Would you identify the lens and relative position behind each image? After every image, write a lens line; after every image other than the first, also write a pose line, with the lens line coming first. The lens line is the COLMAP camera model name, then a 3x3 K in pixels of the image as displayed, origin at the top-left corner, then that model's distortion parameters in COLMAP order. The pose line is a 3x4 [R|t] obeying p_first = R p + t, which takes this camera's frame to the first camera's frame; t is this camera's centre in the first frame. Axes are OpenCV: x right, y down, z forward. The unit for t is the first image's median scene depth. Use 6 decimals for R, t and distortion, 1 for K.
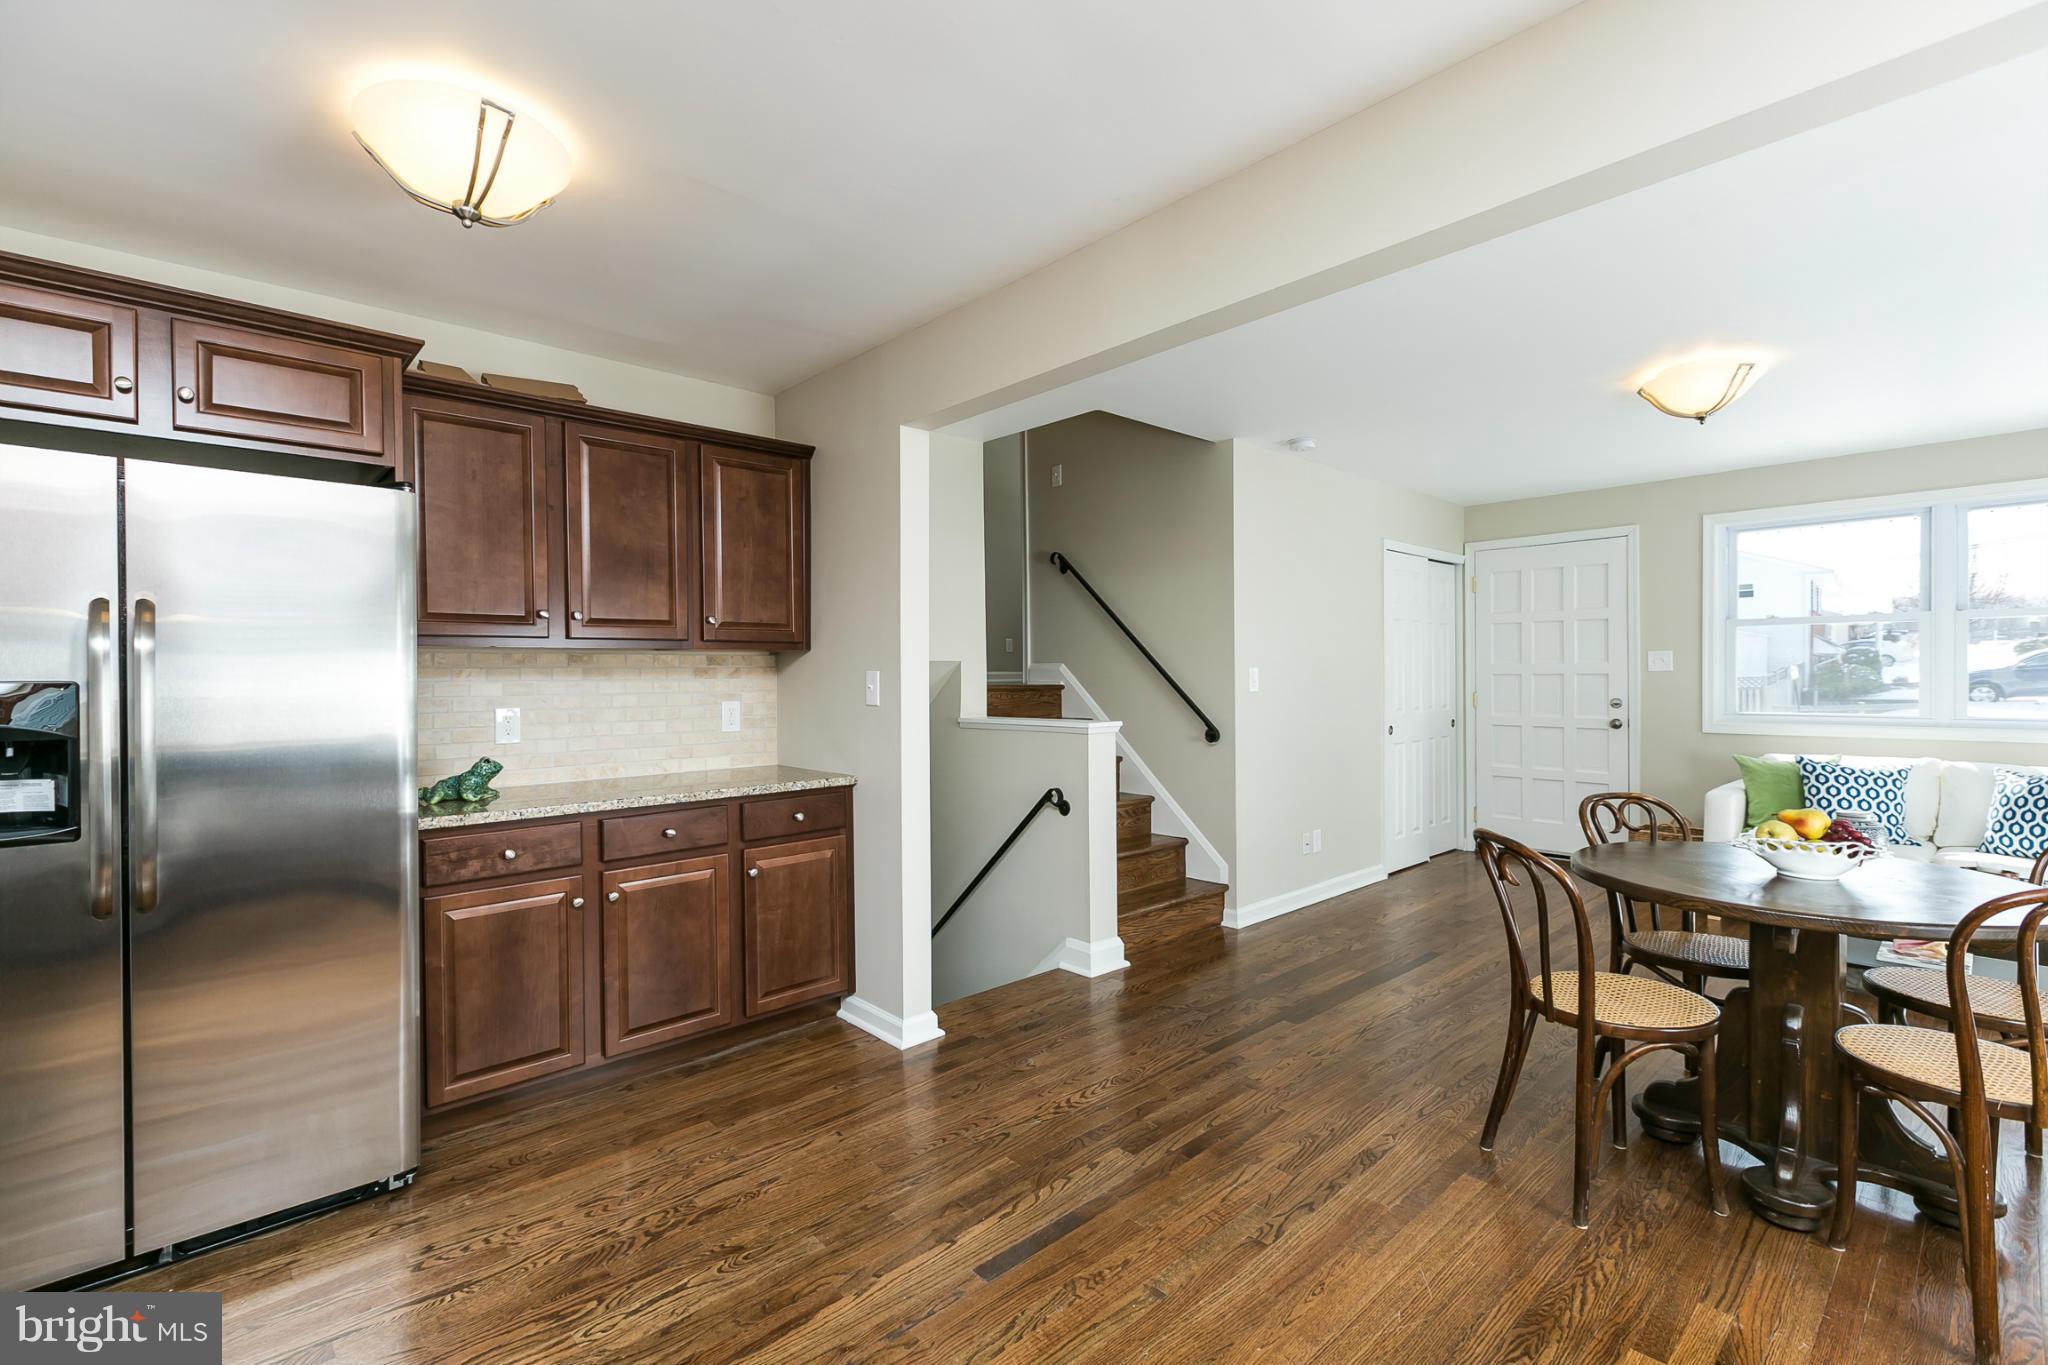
lens RADIAL K [[909.0, 0, 1014.6], [0, 909.0, 684.1], [0, 0, 1]] dist [0.002576, -0.000654]
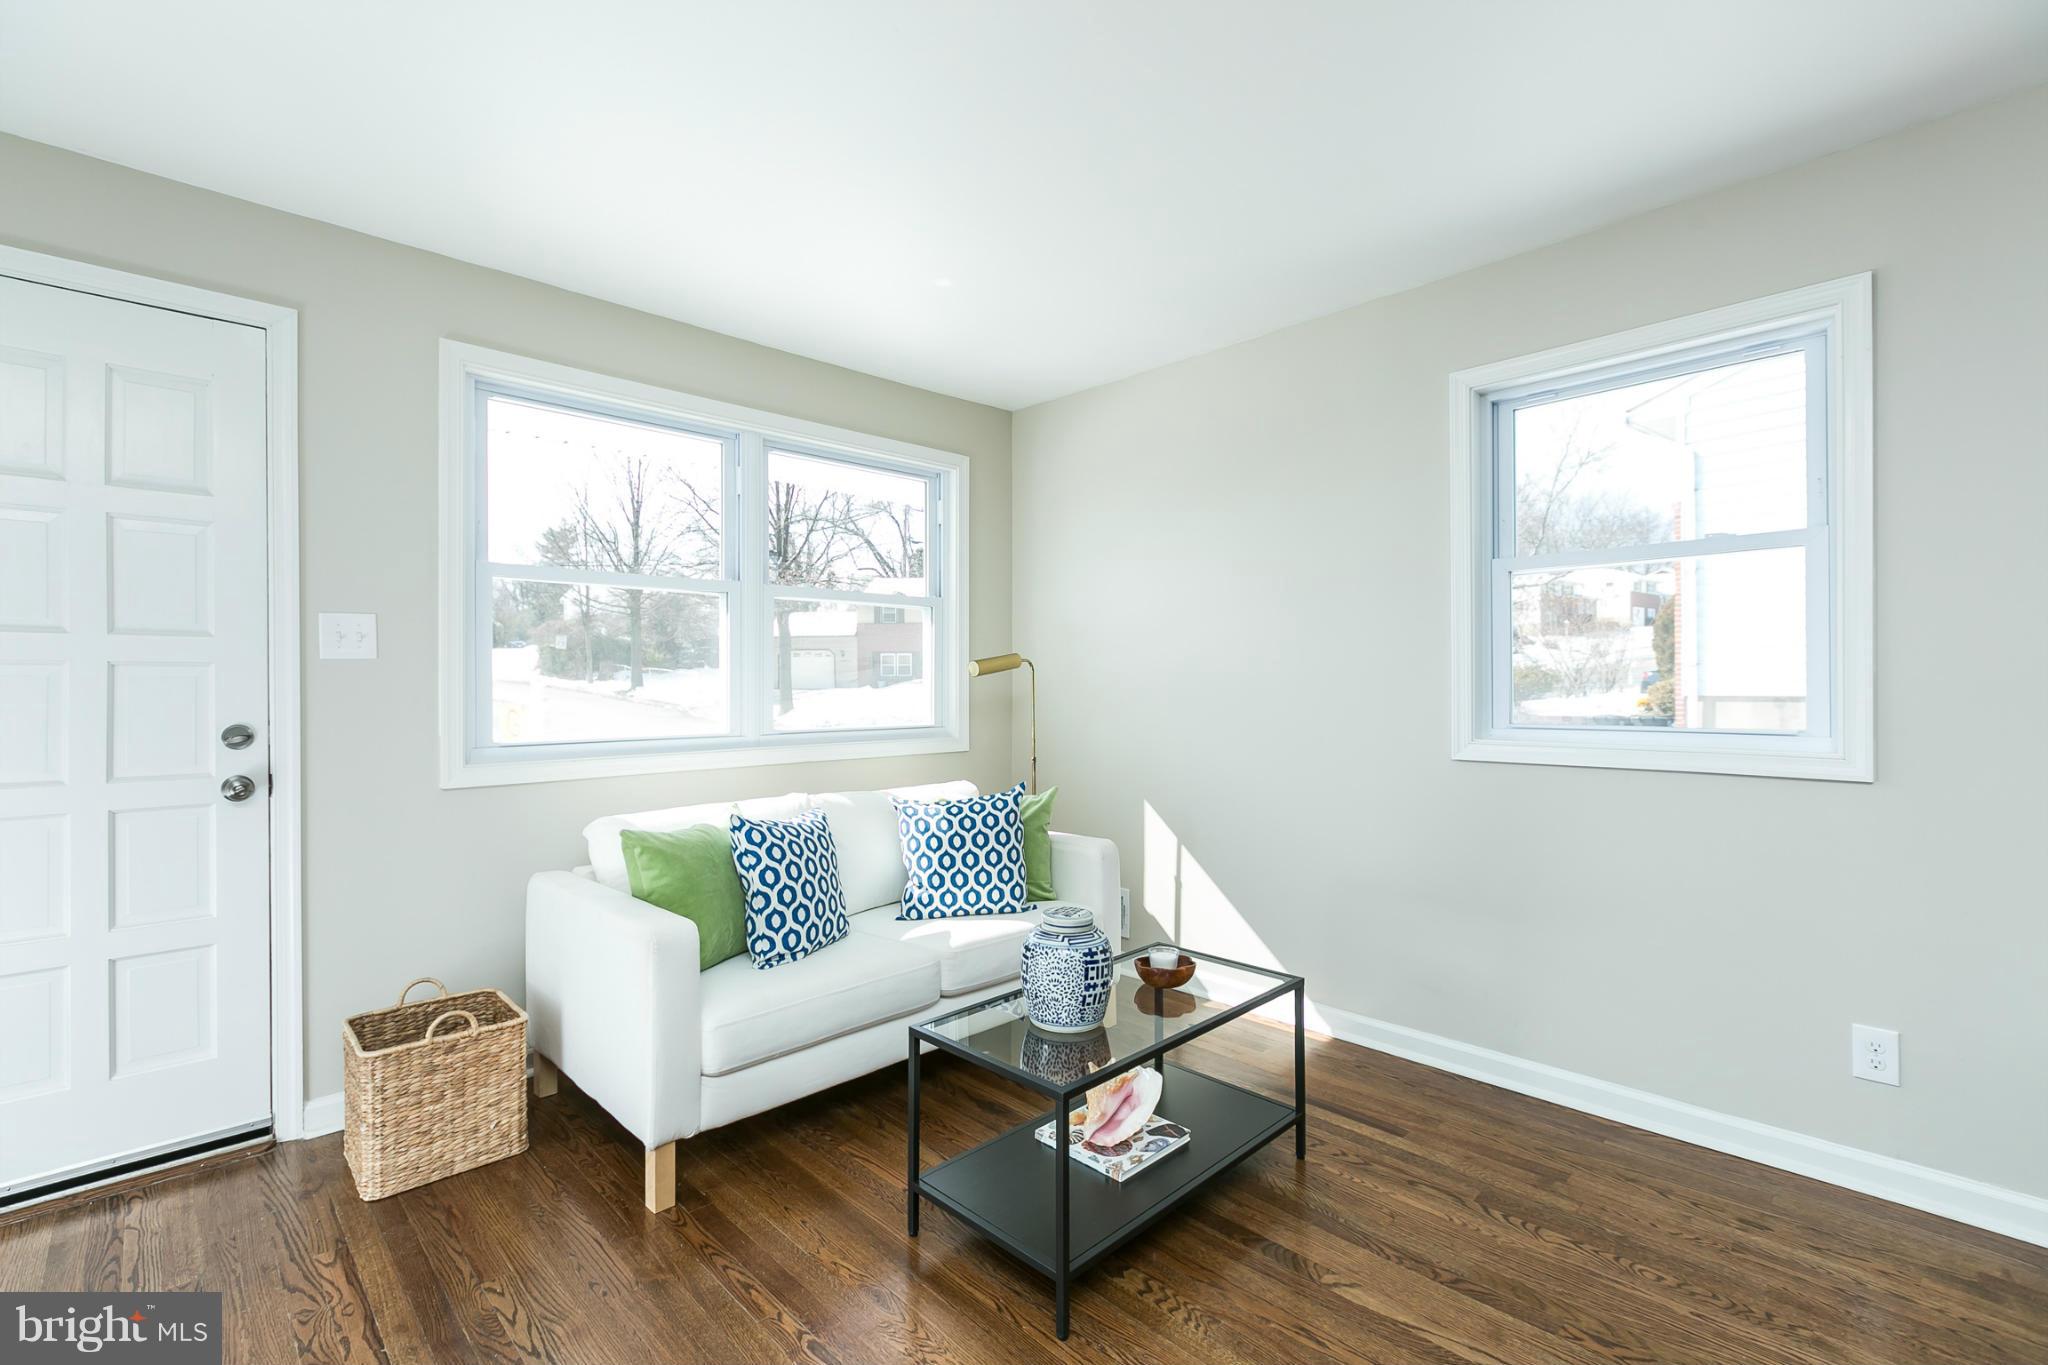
lens RADIAL K [[909.0, 0, 1014.6], [0, 909.0, 684.1], [0, 0, 1]] dist [0.002576, -0.000654]
pose [[-0.023015, 0.009329, 0.999692, 0.486299], [0.013276, 0.999871, -0.009025, 0.012007], [-0.999647, 0.013064, -0.023136, 1.285824]]
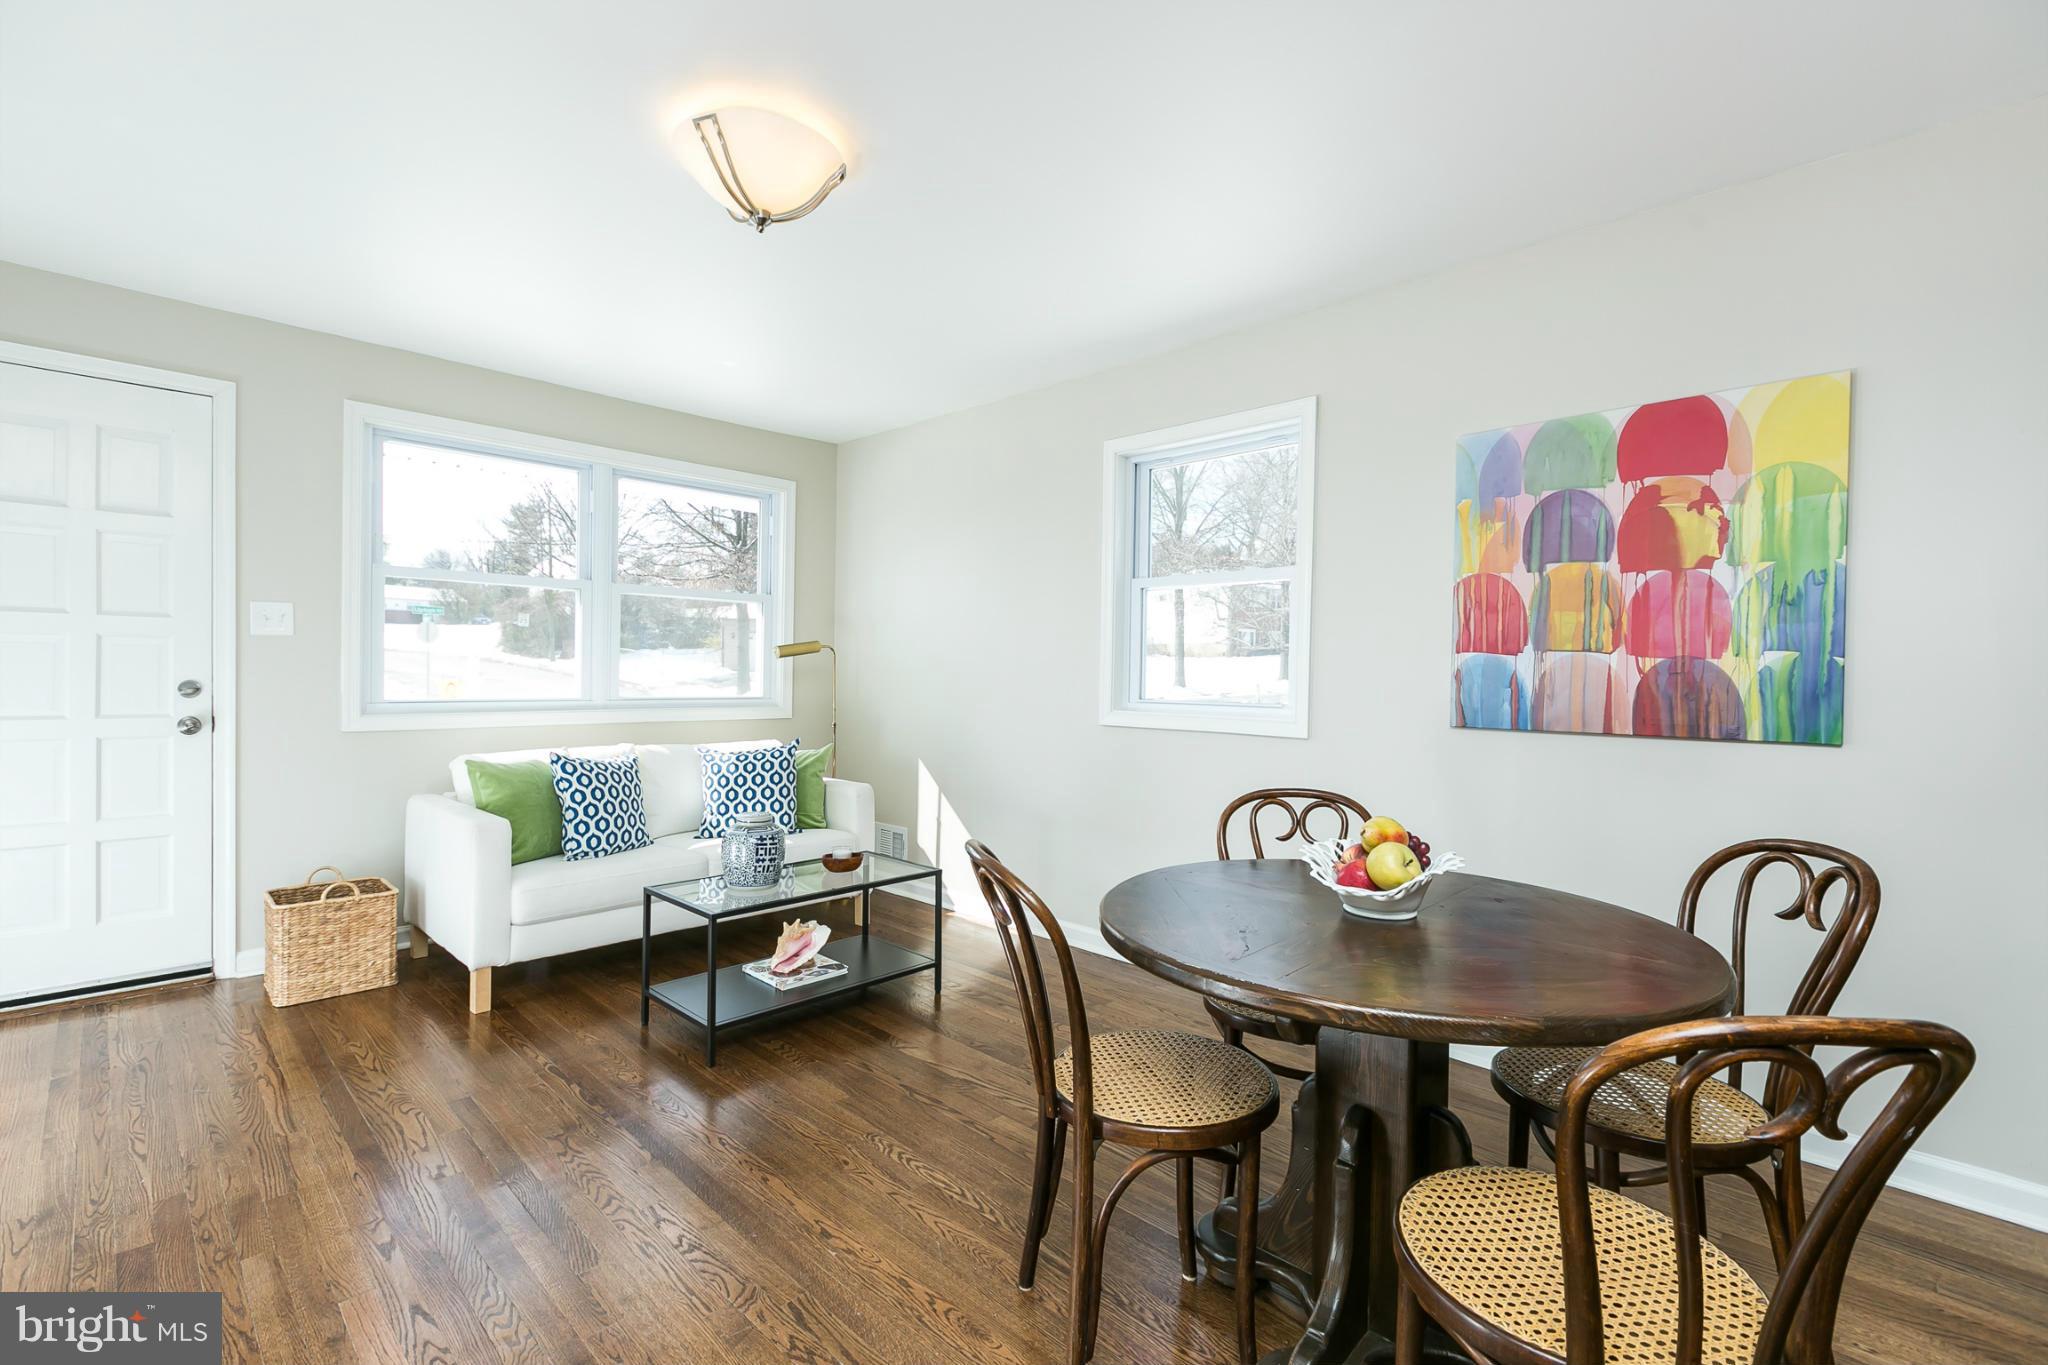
lens RADIAL K [[909.0, 0, 1014.6], [0, 909.0, 684.1], [0, 0, 1]] dist [0.002576, -0.000654]
pose [[-0.049942, -0.005376, 0.998738, 0.141819], [-0.006111, 0.999968, 0.005078, 0.023840], [-0.998733, -0.005849, -0.049973, 0.999932]]
